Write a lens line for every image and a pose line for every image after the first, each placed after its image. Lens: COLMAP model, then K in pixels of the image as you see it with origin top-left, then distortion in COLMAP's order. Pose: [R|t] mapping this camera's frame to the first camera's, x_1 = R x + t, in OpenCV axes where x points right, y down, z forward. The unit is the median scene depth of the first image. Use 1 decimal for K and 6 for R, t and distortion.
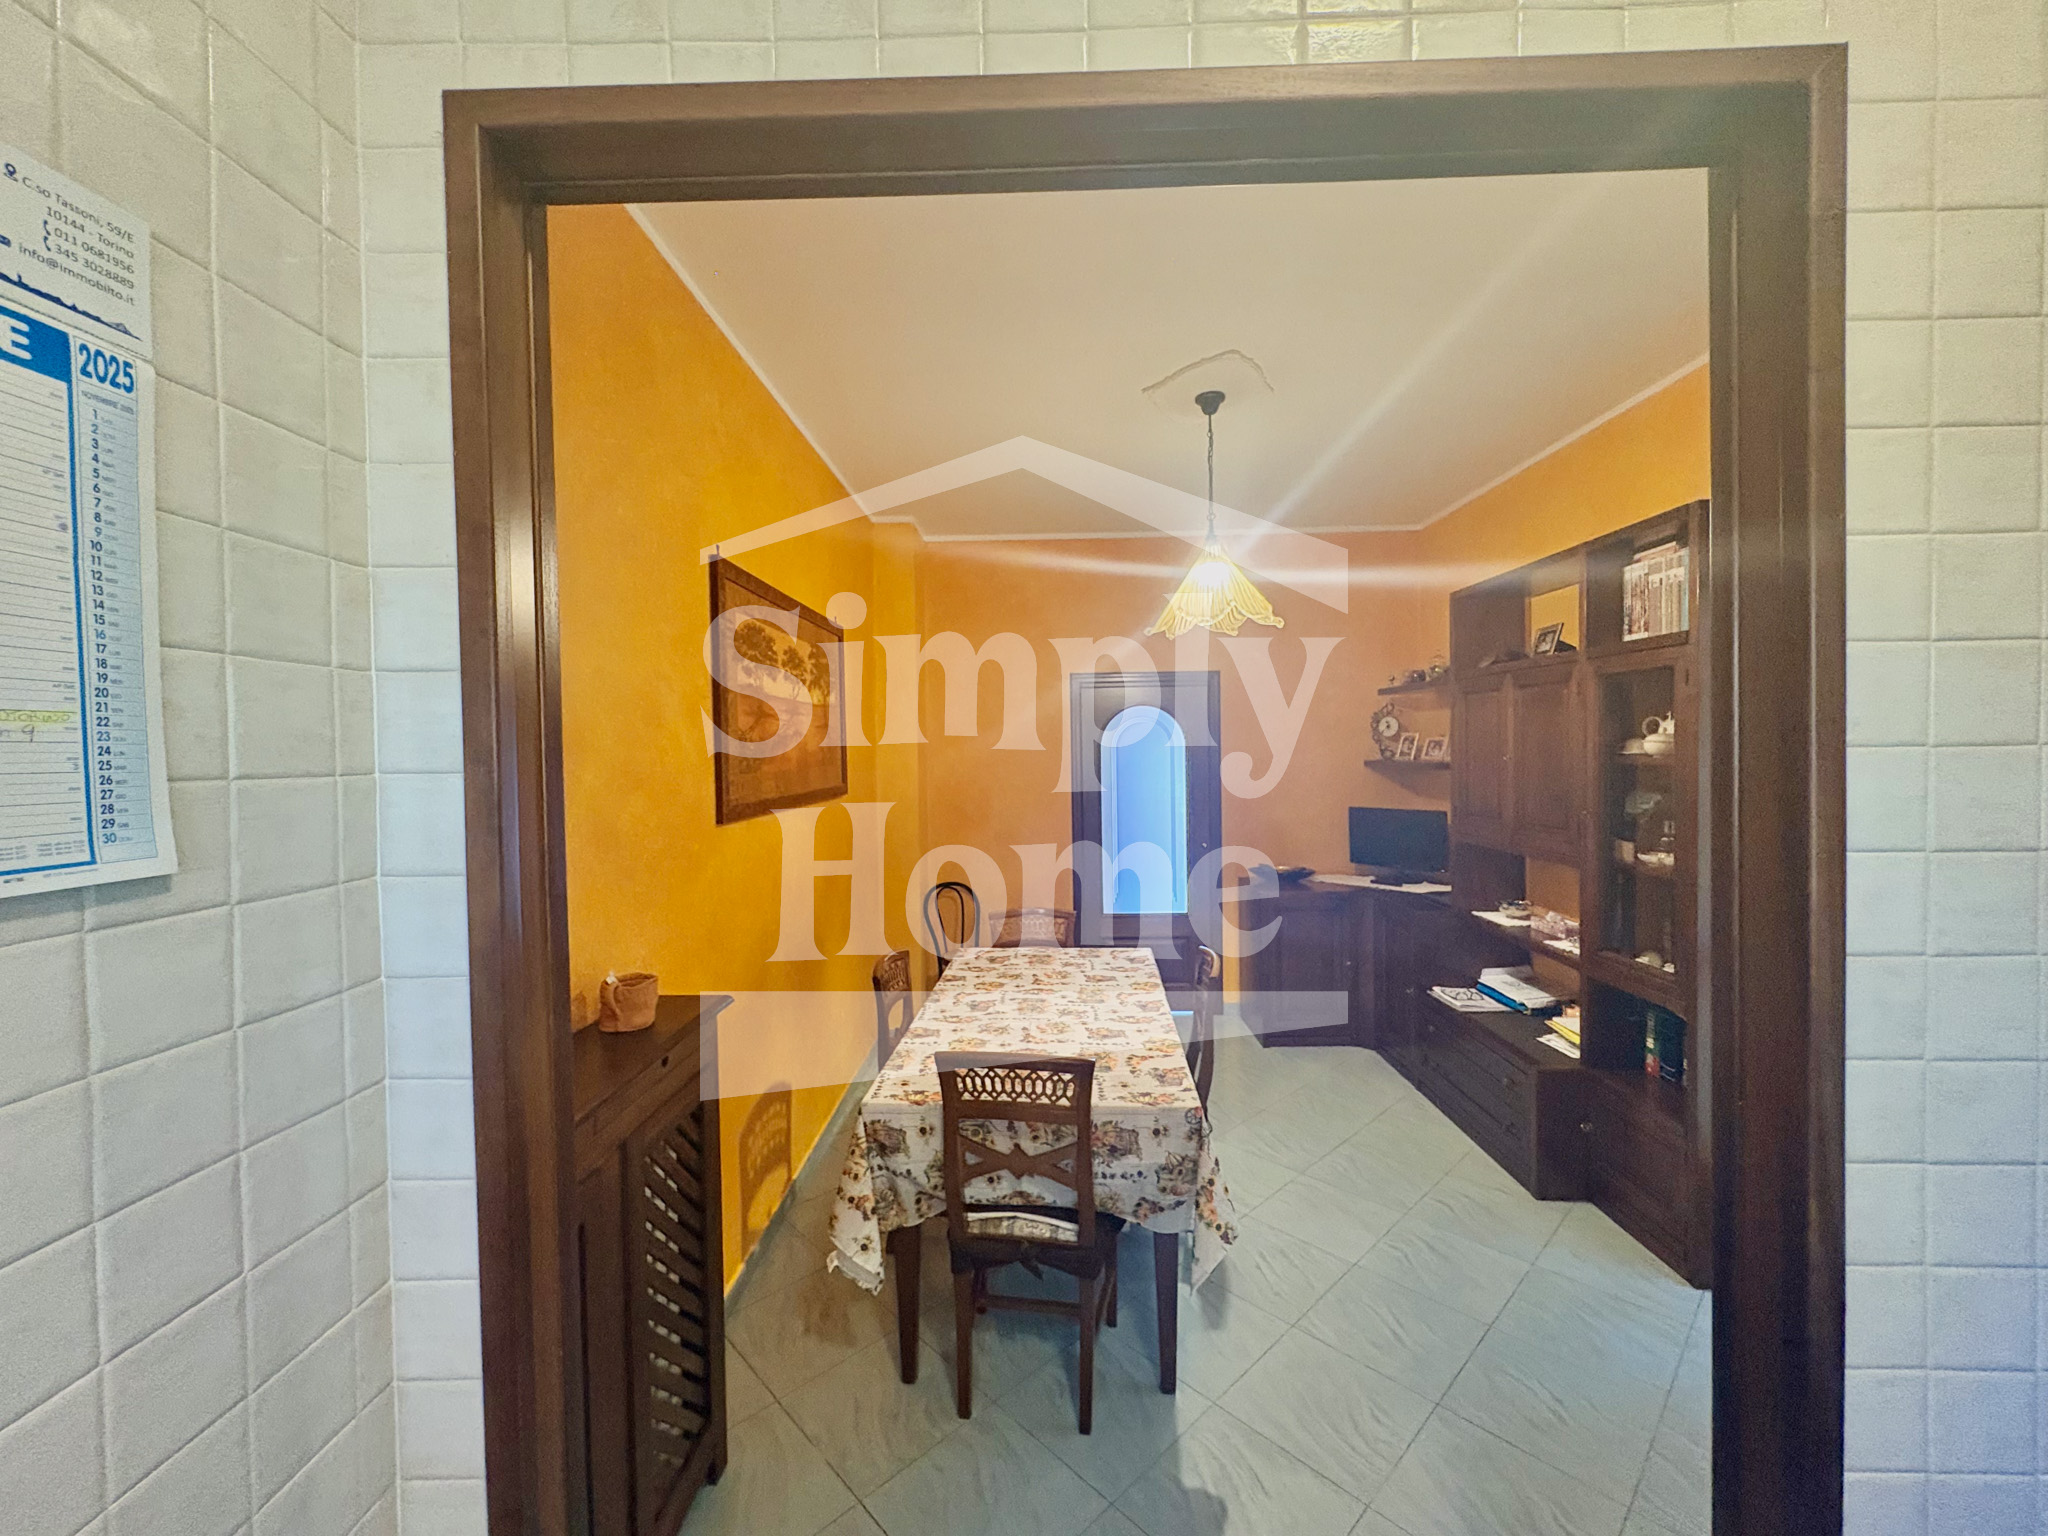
lens RADIAL K [[815.9, 0, 1026.8], [0, 815.9, 765.0], [0, 0, 1]] dist [-0.000232, 0.000044]
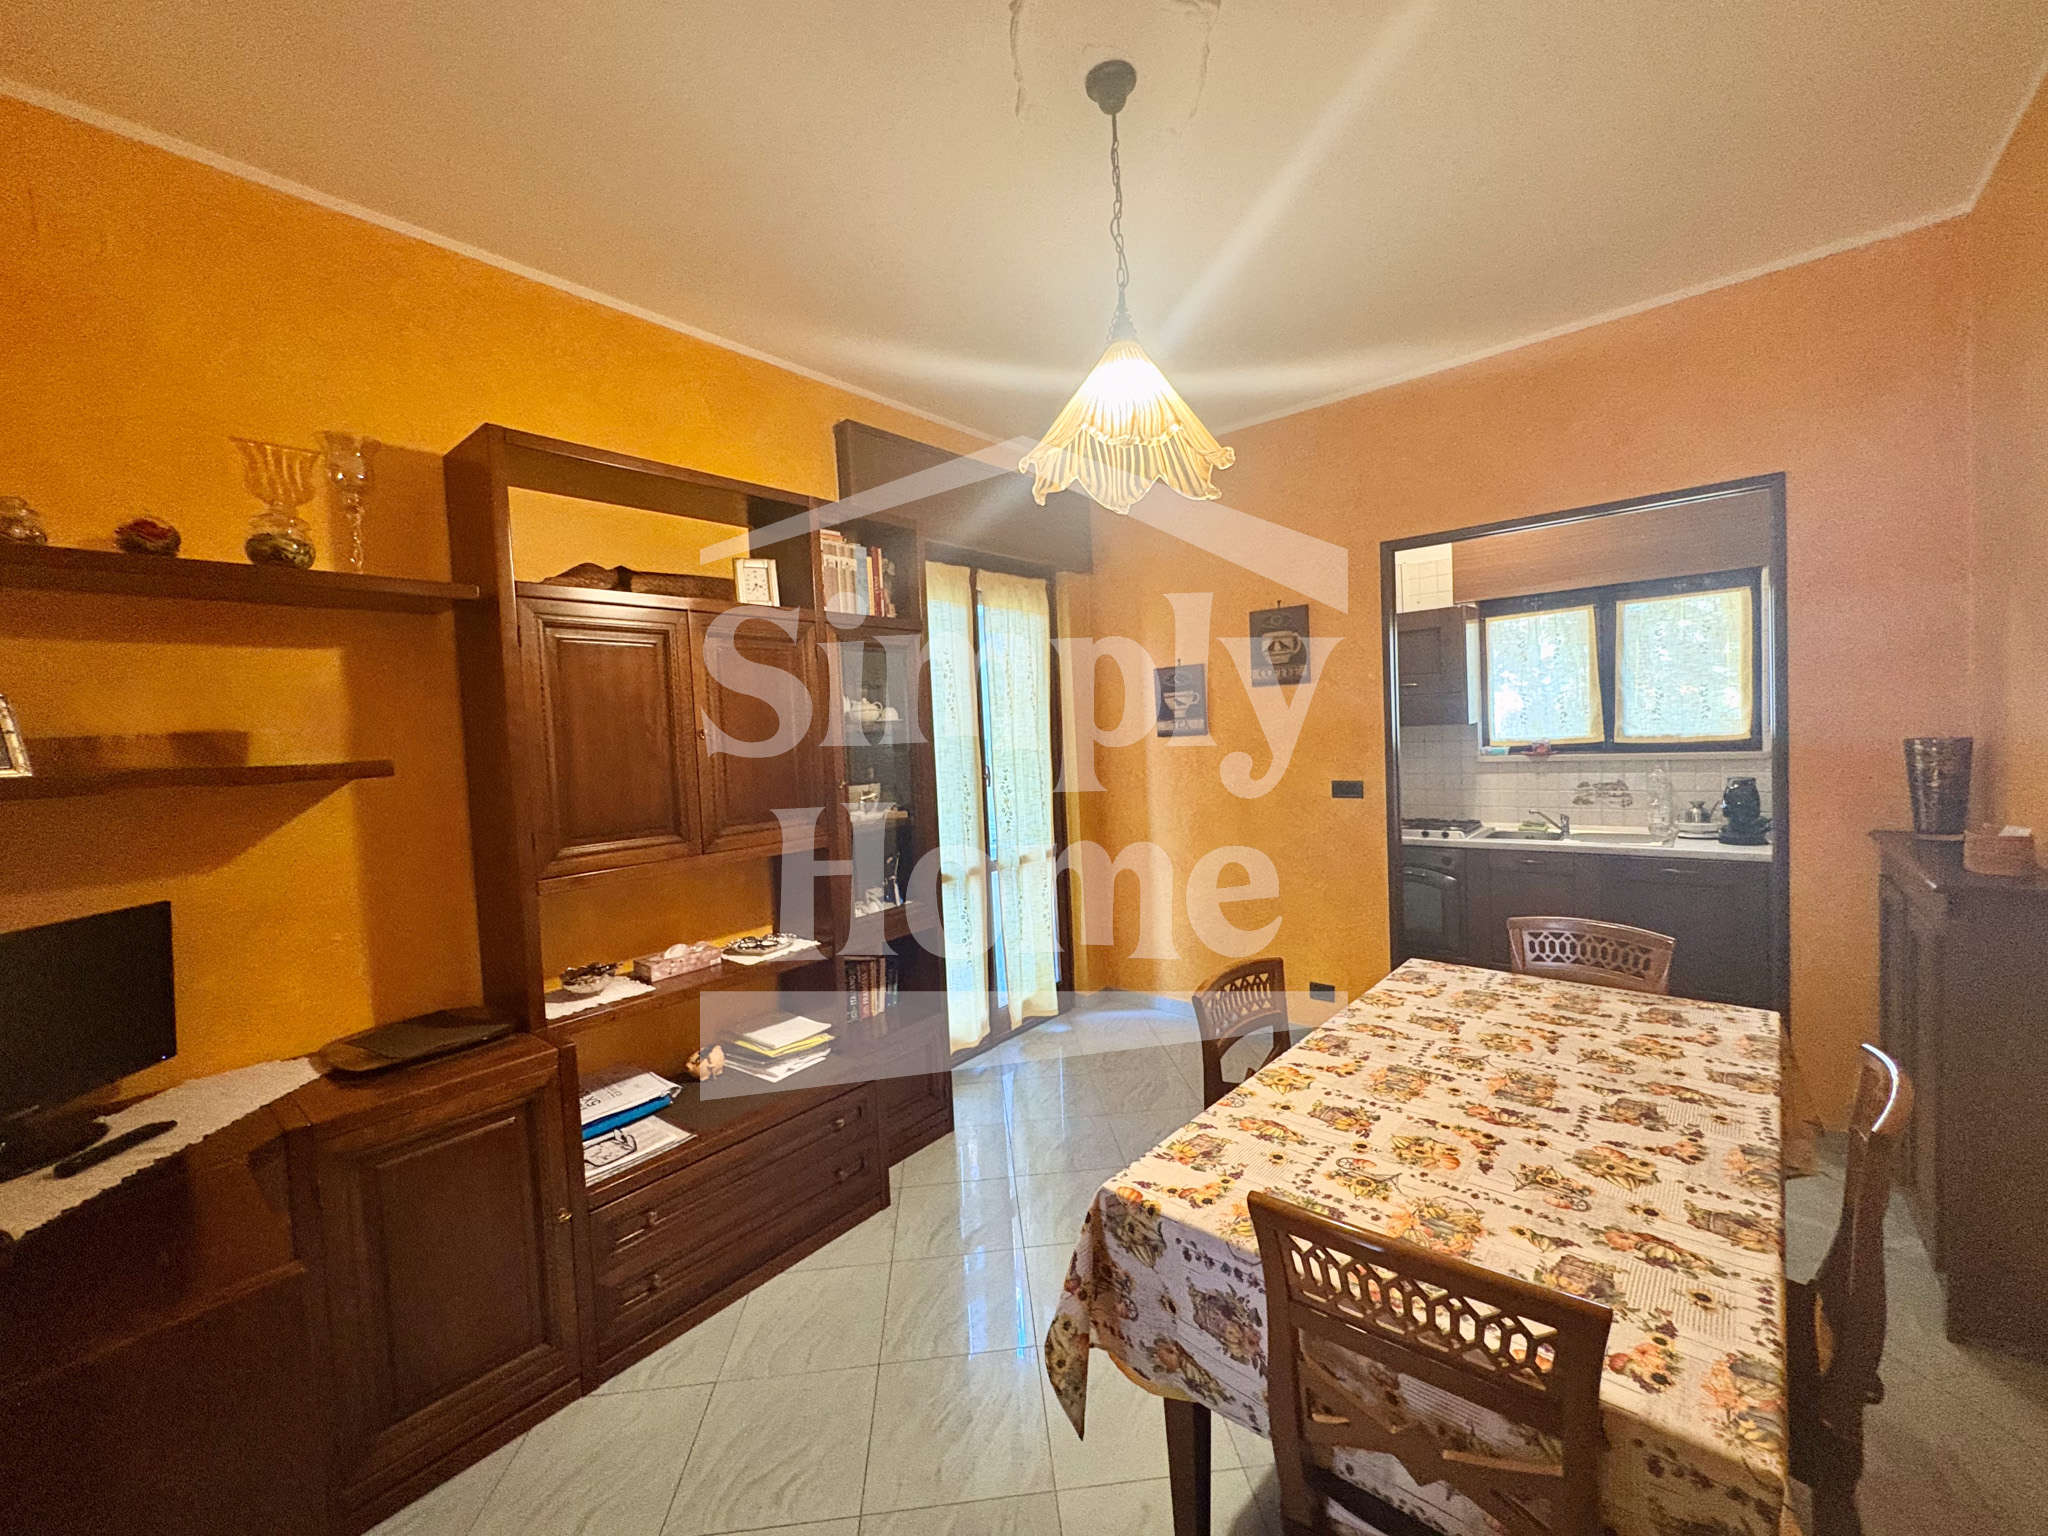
lens RADIAL K [[815.9, 0, 1026.8], [0, 815.9, 765.0], [0, 0, 1]] dist [-0.000232, 0.000044]
pose [[-0.781510, 0.028178, 0.623256, -0.088639], [0.074947, 0.995985, 0.048948, 0.006848], [-0.619375, 0.084965, -0.780485, 1.714437]]
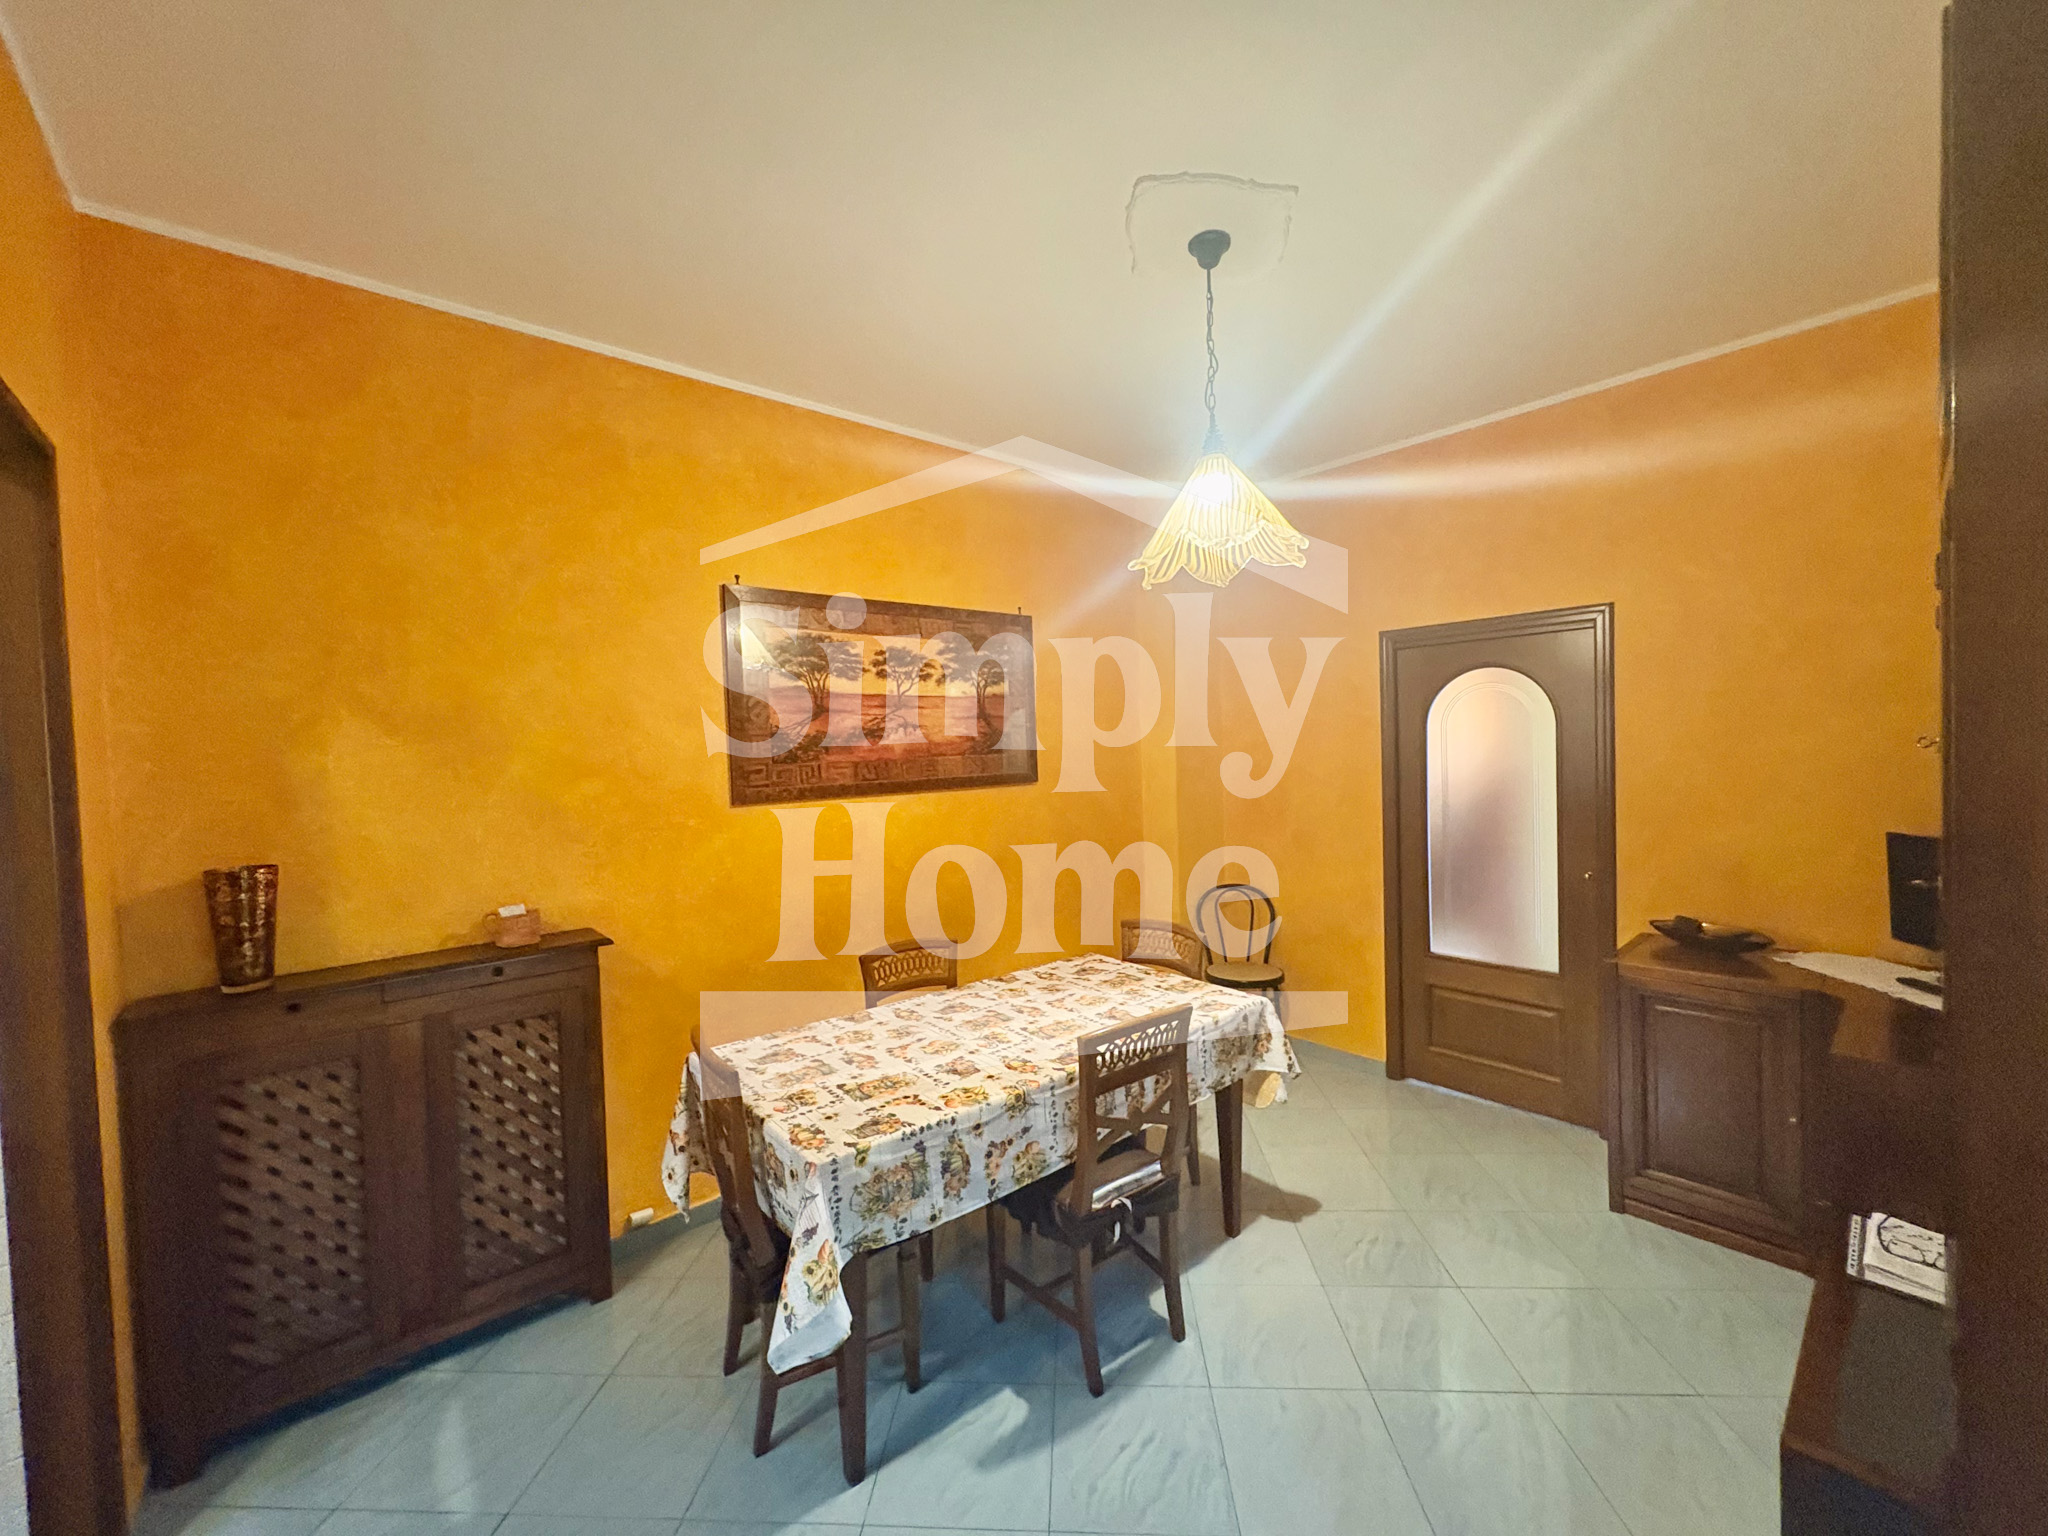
lens RADIAL K [[816.7, 0, 1024.5], [0, 816.7, 766.2], [0, 0, 1]] dist [-0.000043, -0.000234]
pose [[0.679914, 0.015604, -0.733126, 0.718831], [0.005211, 0.999646, 0.026109, -0.013630], [0.733273, -0.021573, 0.679592, 0.431374]]
